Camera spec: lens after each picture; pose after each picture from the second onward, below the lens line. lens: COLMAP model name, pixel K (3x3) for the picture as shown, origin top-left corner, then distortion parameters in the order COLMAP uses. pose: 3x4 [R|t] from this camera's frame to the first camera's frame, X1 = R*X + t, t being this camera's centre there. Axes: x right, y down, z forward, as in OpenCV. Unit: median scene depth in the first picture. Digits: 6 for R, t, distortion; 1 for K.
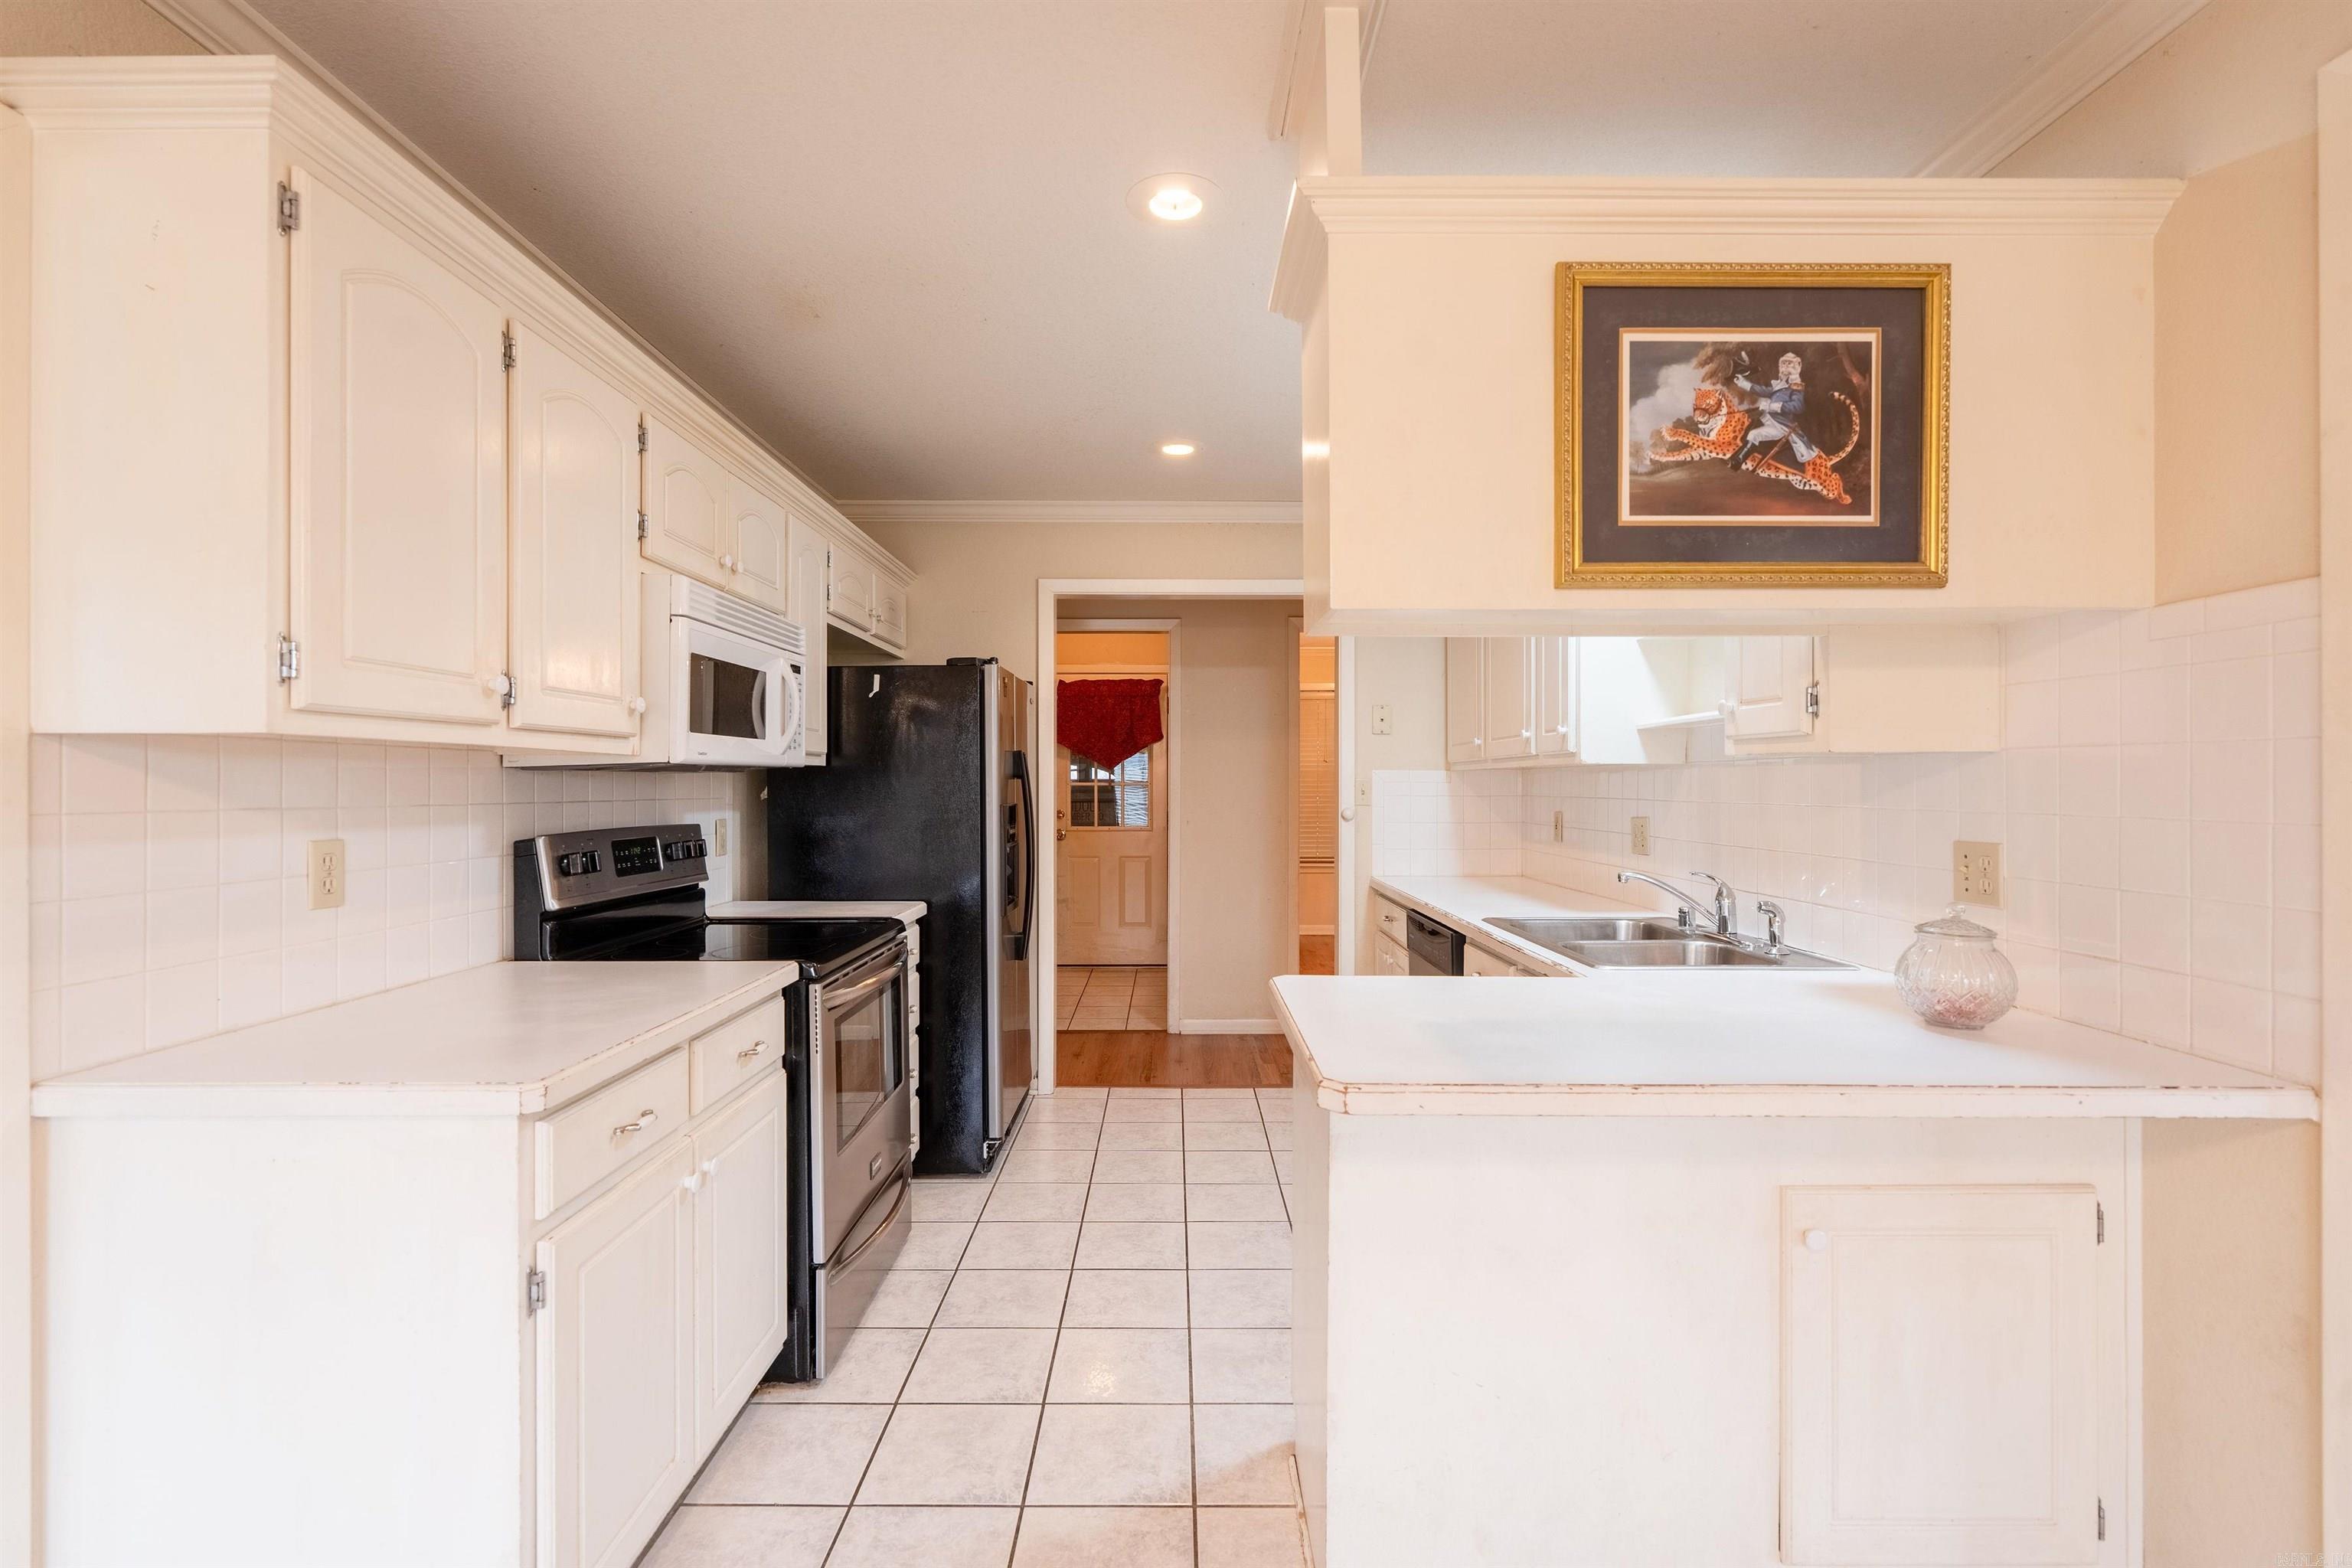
lens RADIAL K [[1051.3, 0, 1175.3], [0, 1051.3, 784.5], [0, 0, 1]] dist [-0.007444, 0.003071]
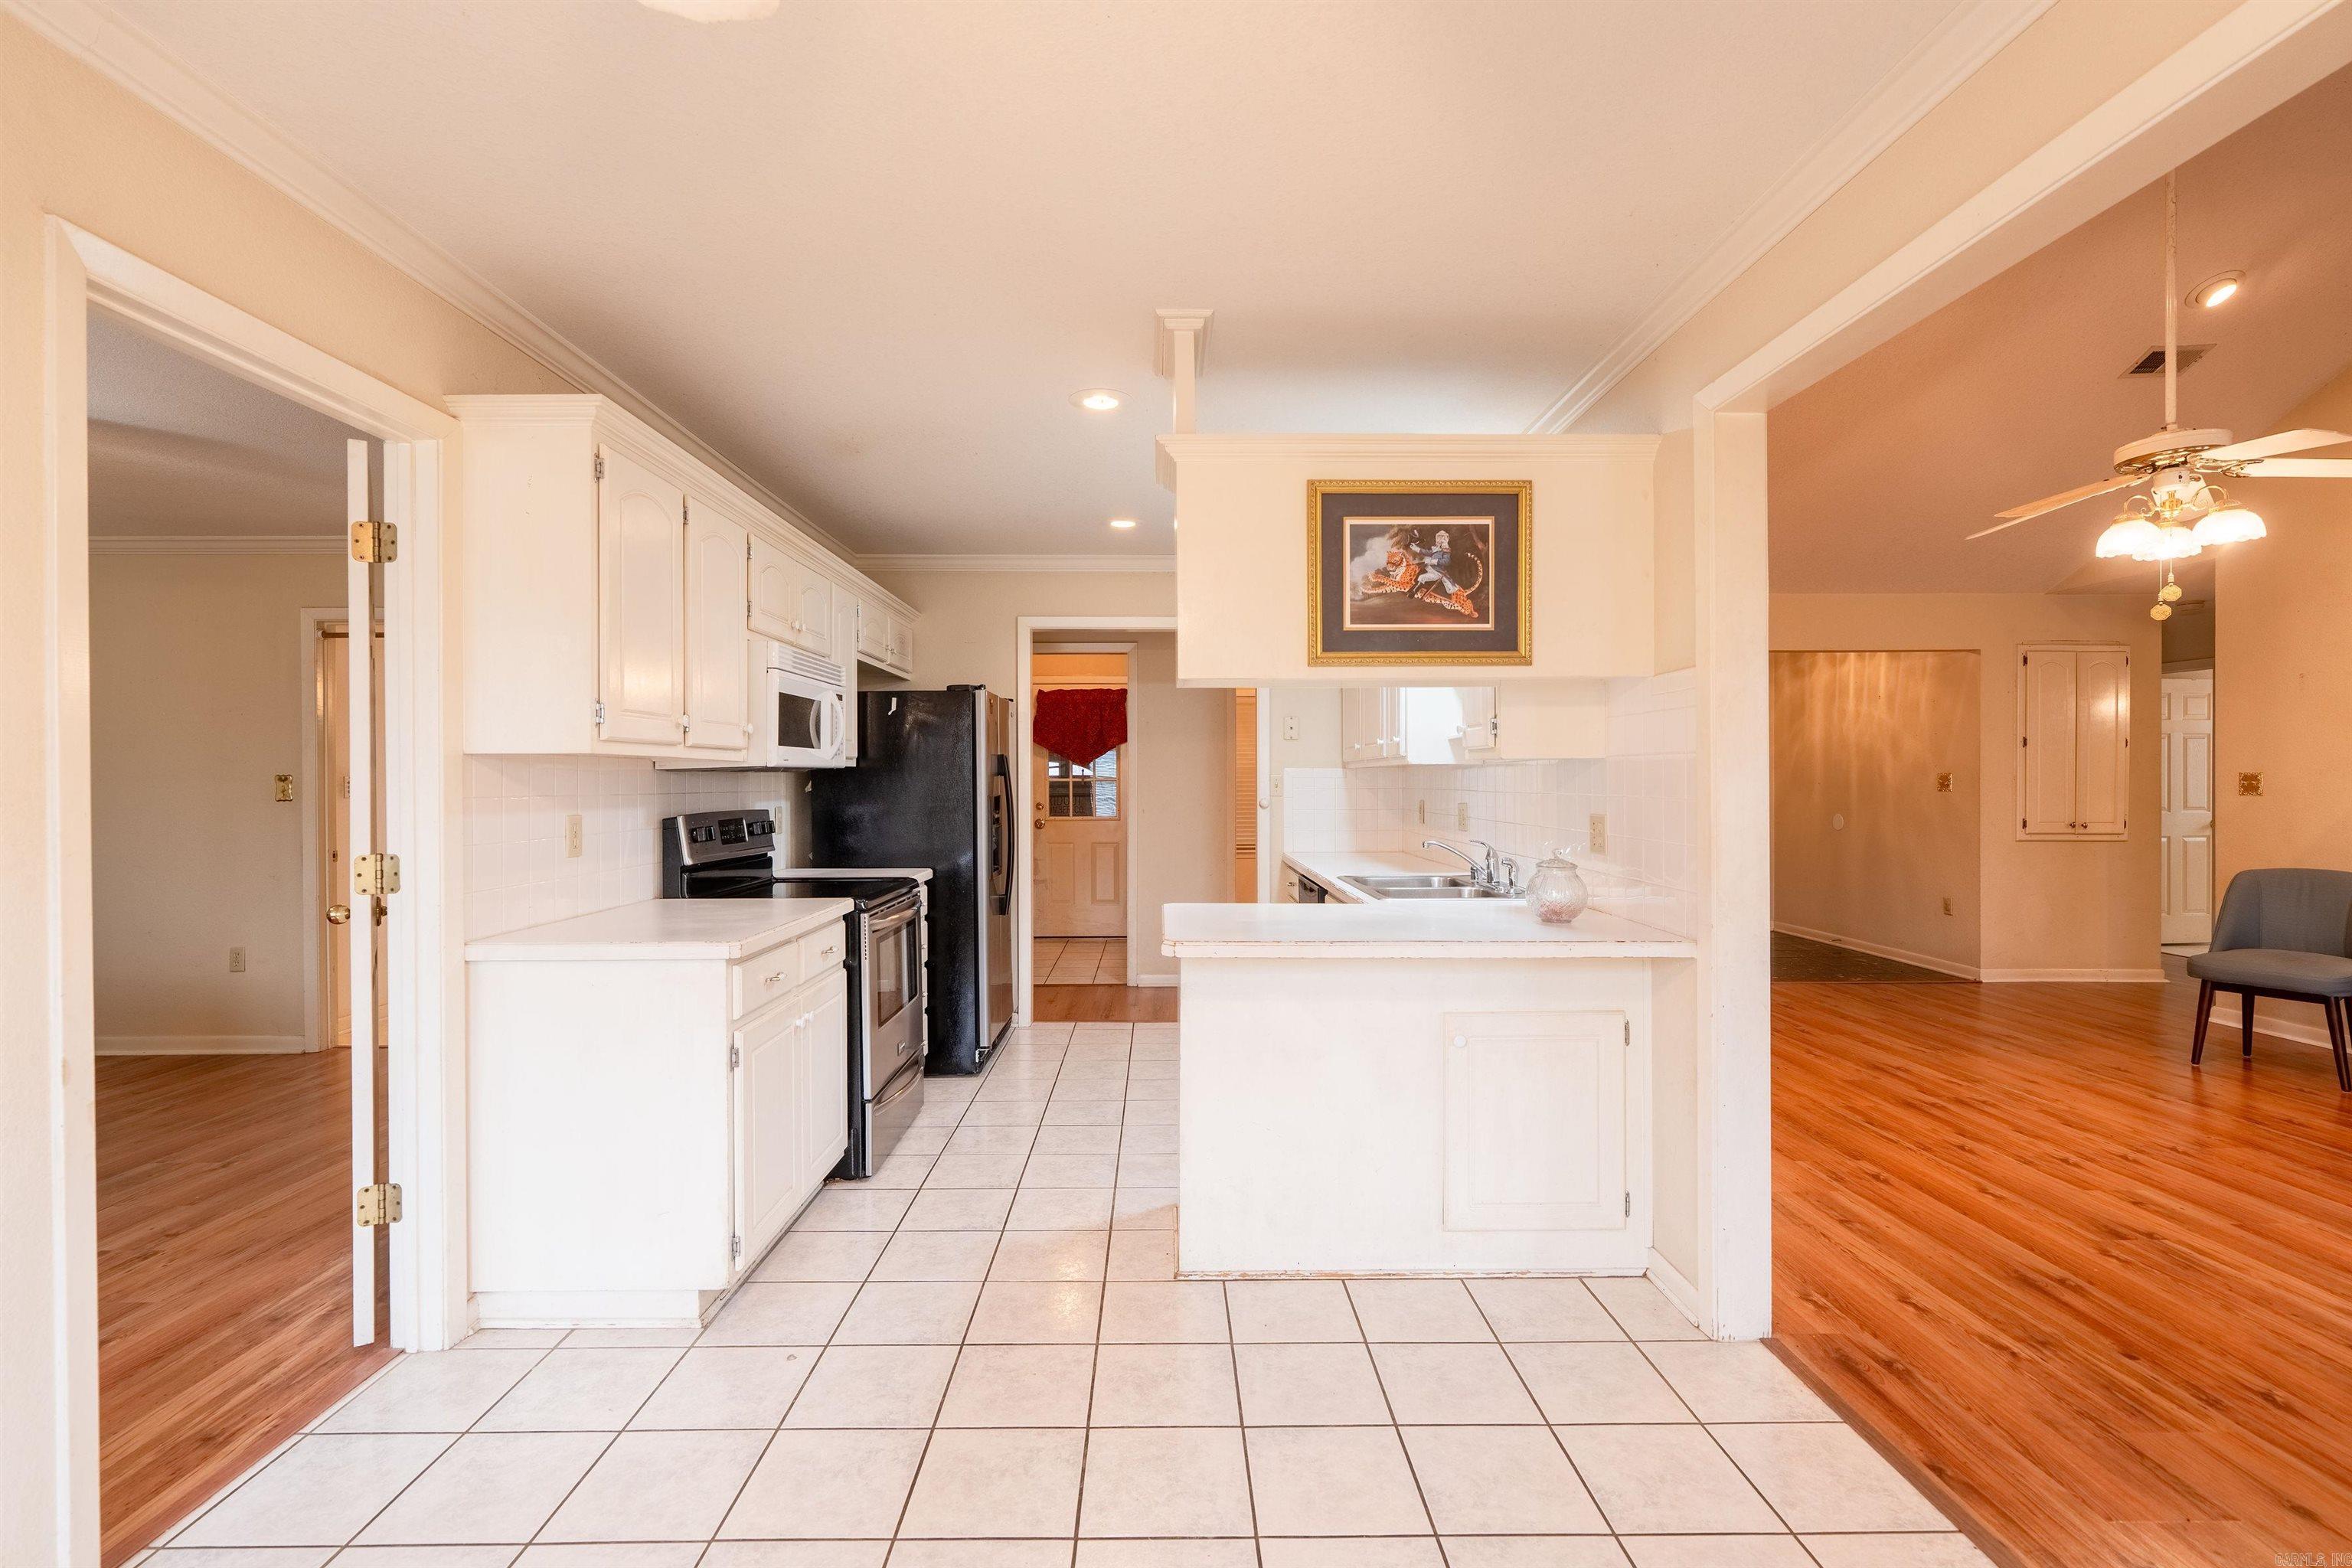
lens RADIAL K [[1051.3, 0, 1175.9], [0, 1051.3, 781.1], [0, 0, 1]] dist [-0.007444, 0.003071]
pose [[0.999916, -0.002617, 0.012733, 0.084900], [0.002607, 0.999996, 0.000844, 0.000631], [-0.012735, -0.000811, 0.999919, -0.515349]]
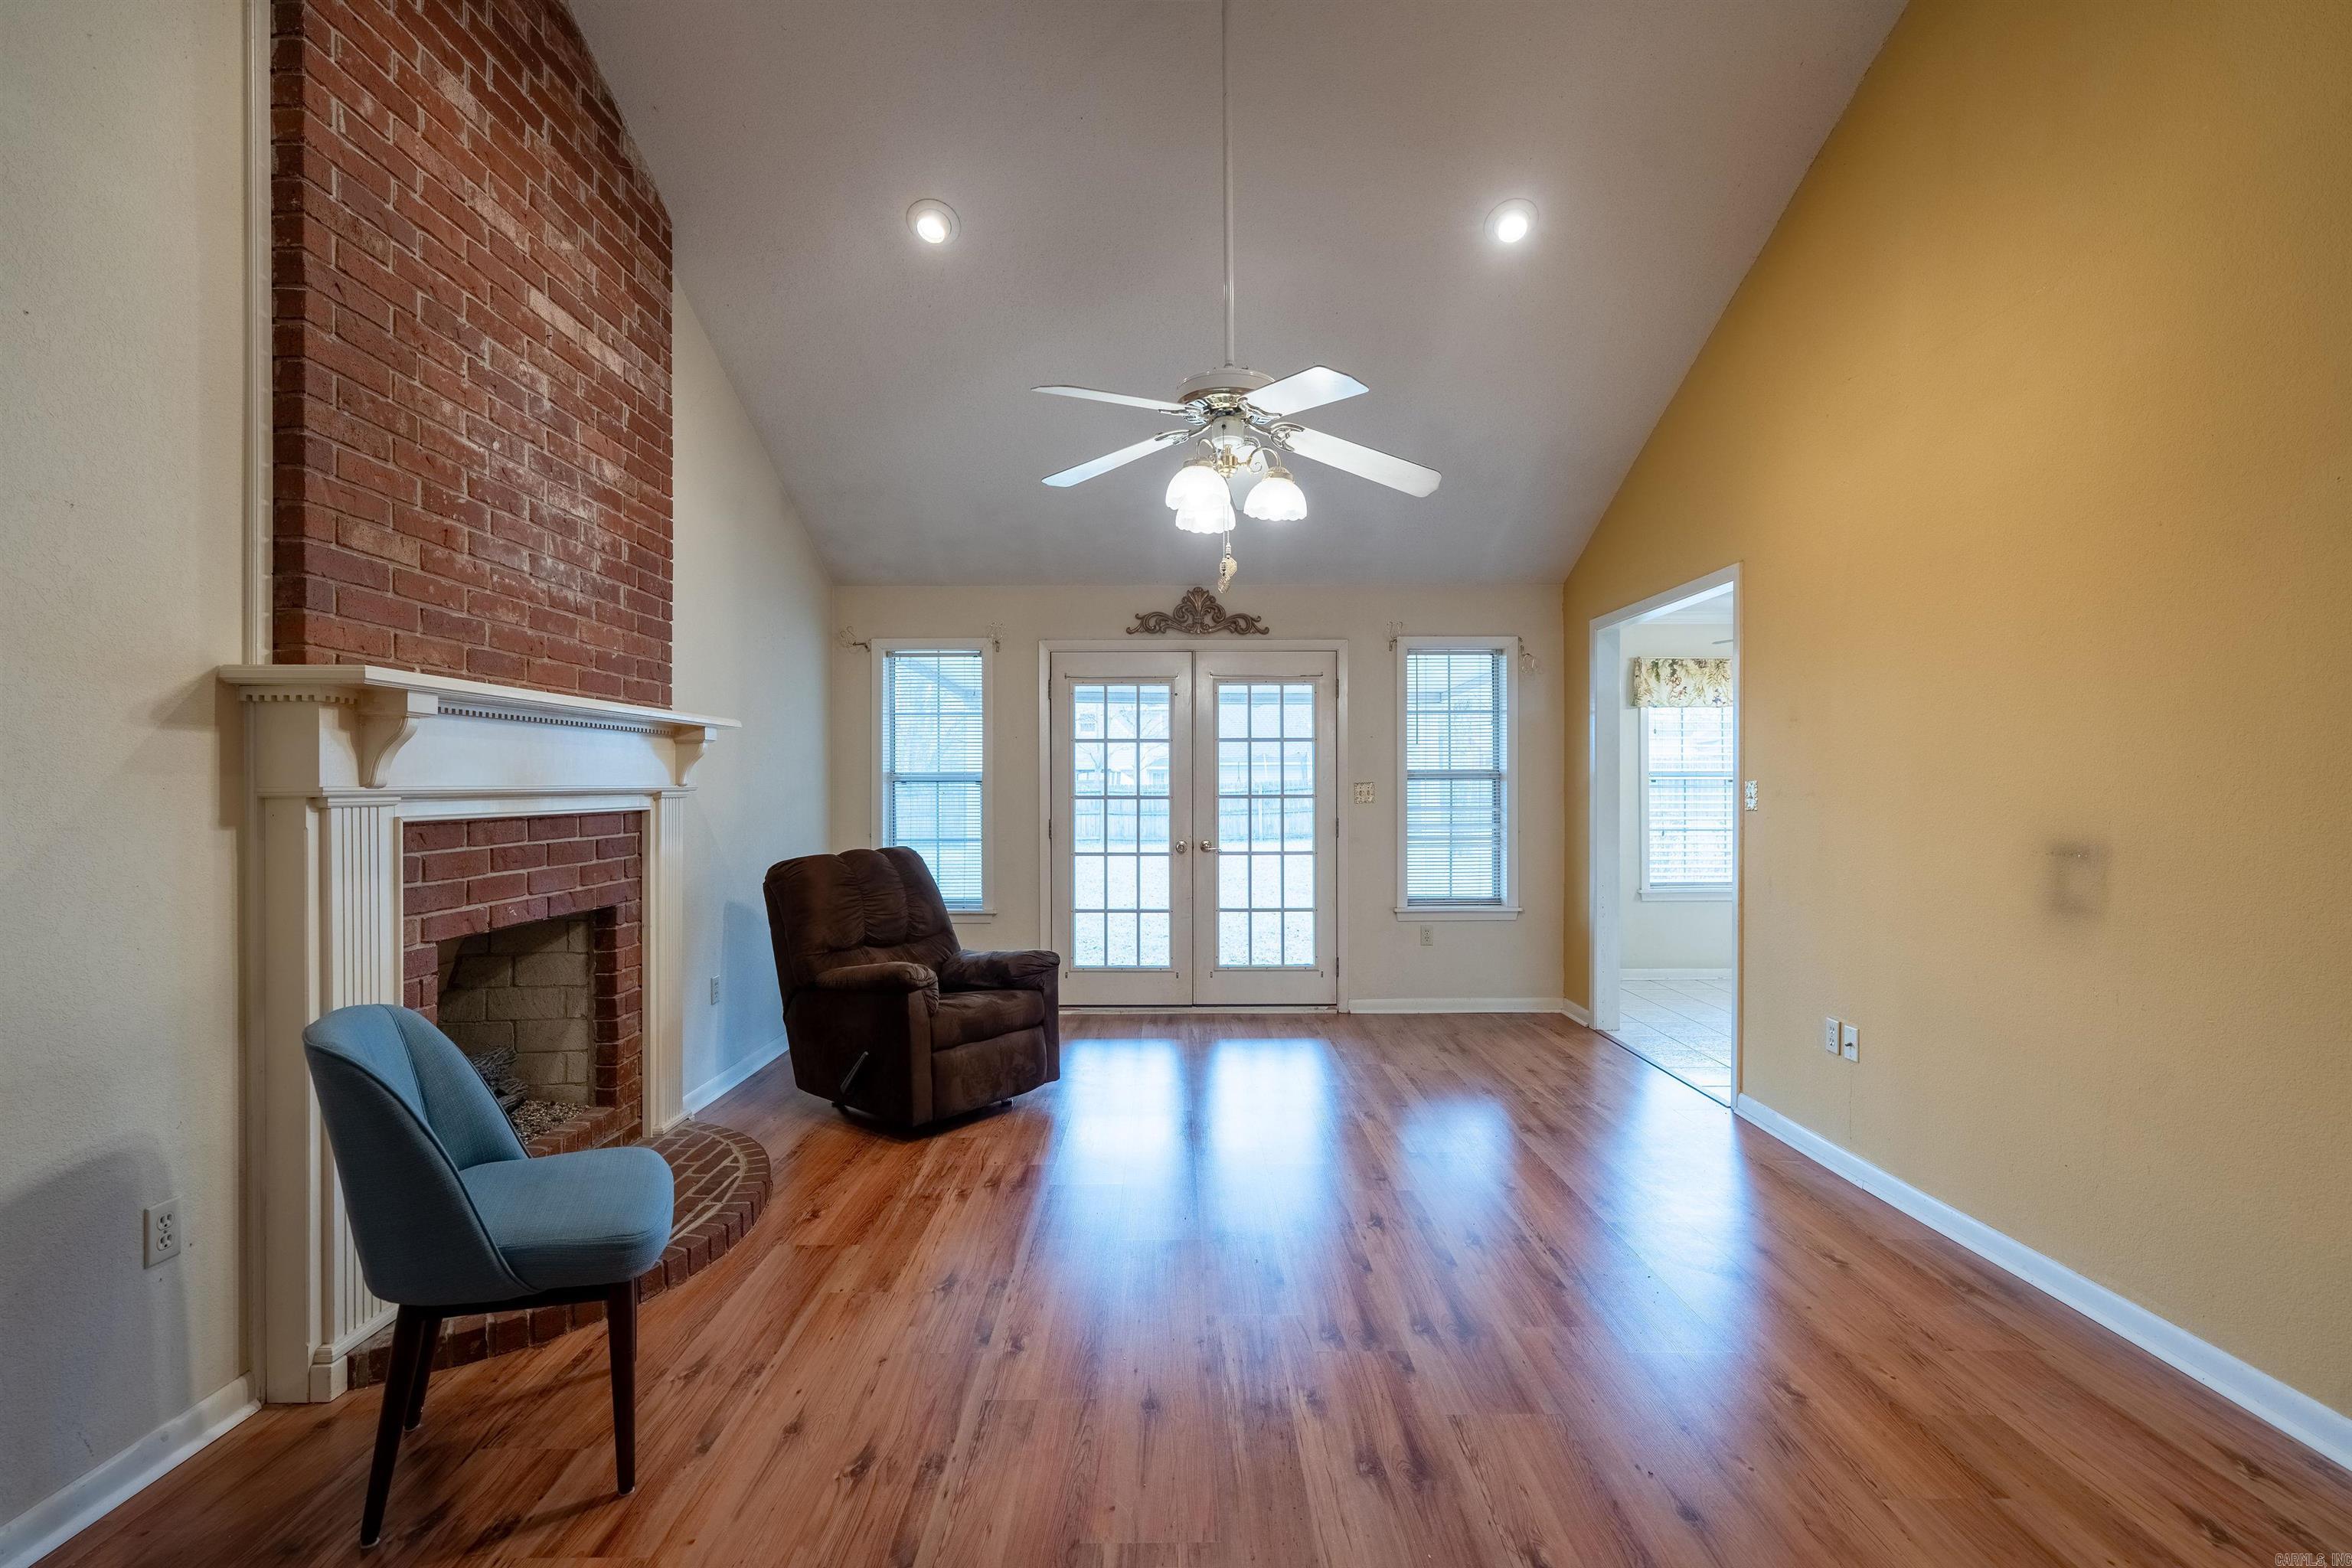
lens RADIAL K [[1051.3, 0, 1173.9], [0, 1051.3, 790.1], [0, 0, 1]] dist [-0.007444, 0.003071]
pose [[-0.999996, 0.001195, -0.002497, 1.744777], [0.001185, 0.999991, 0.004120, -0.004364], [0.002502, 0.004117, -0.999988, 2.489250]]
